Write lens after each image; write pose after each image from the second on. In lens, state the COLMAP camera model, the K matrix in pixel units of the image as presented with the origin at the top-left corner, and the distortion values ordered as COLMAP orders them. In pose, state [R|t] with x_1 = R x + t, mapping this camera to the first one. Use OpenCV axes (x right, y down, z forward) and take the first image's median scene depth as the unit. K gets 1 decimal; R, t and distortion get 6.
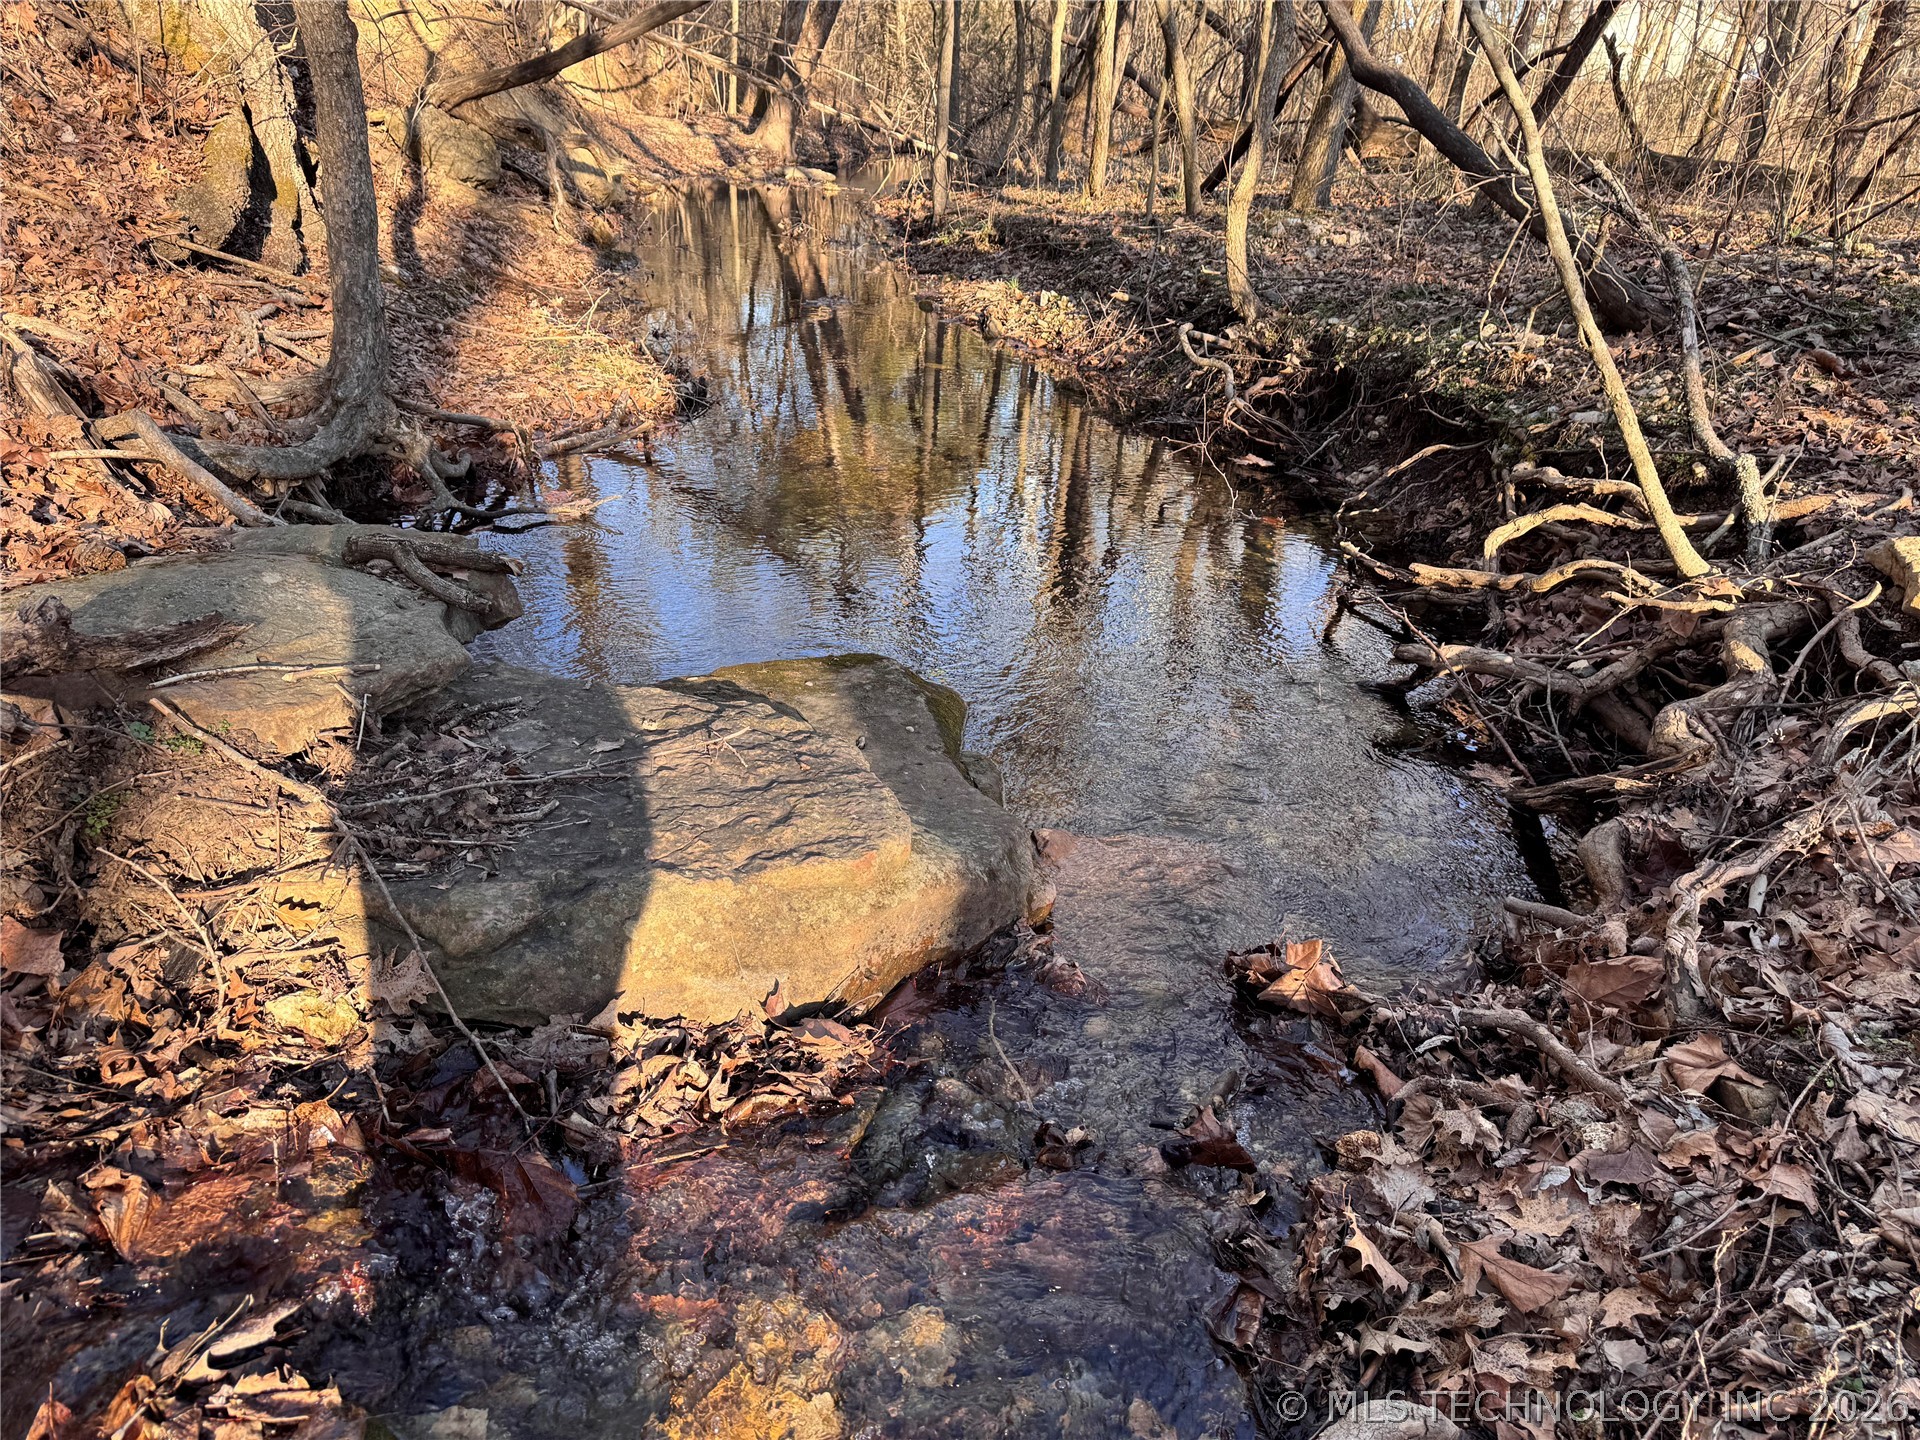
lens RADIAL K [[1329.6, 0, 960.0], [0, 1329.6, 720.0], [0, 0, 1]] dist [0.118012, -0.149834]
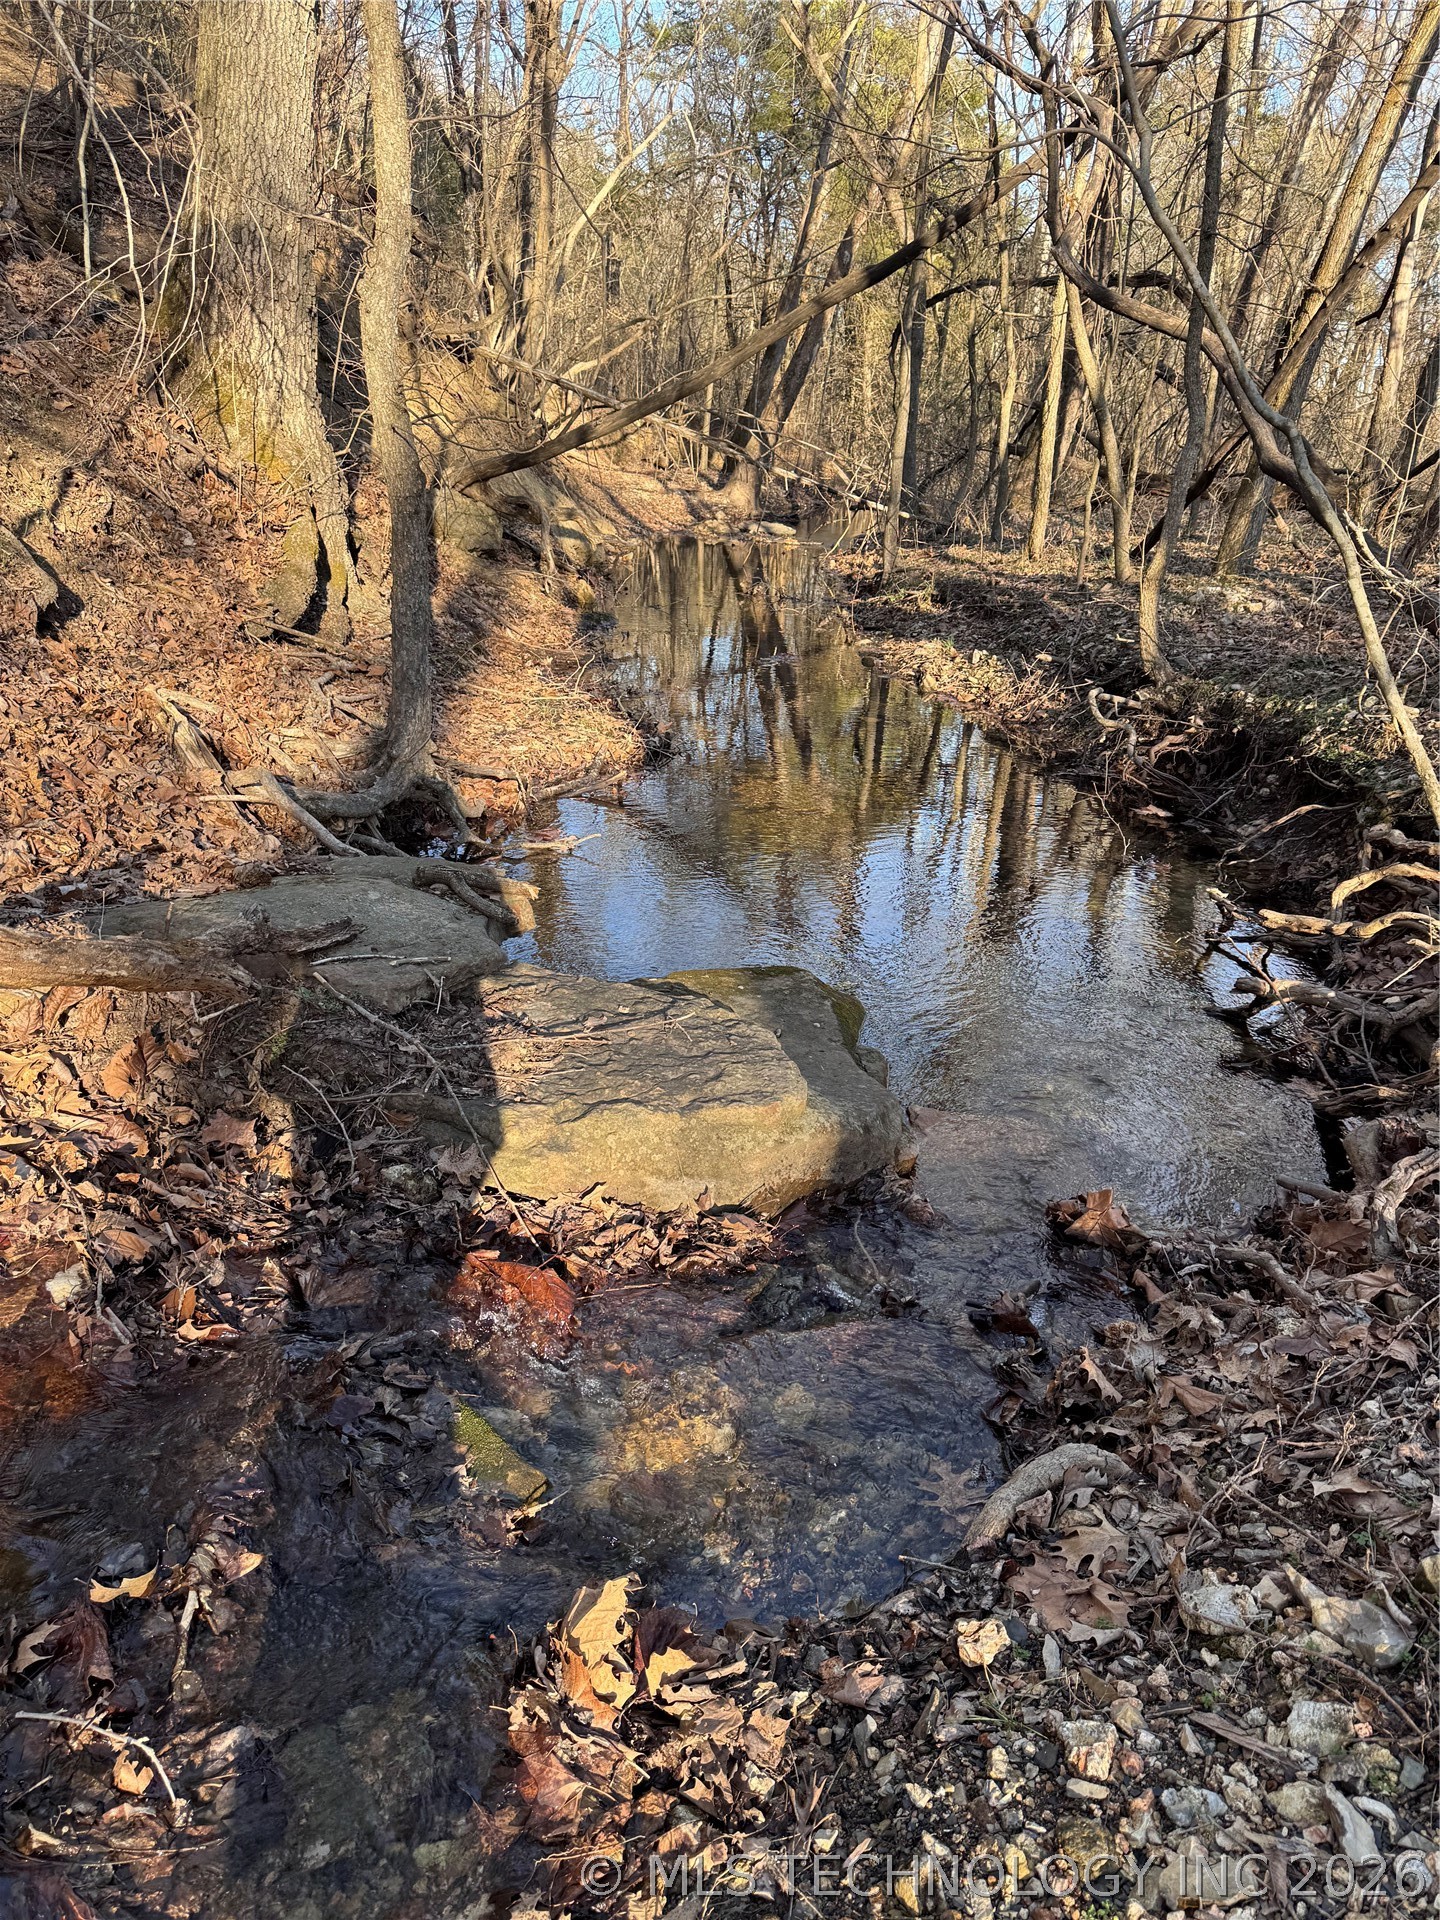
lens RADIAL K [[1329.6, 0, 722.9], [0, 1329.6, 994.5], [0, 0, 1]] dist [0.118012, -0.149834]
pose [[0.990376, 0.041666, -0.131985, 0.028097], [-0.046682, 0.998292, -0.035134, 0.018399], [0.130296, 0.040957, 0.990629, -0.197750]]
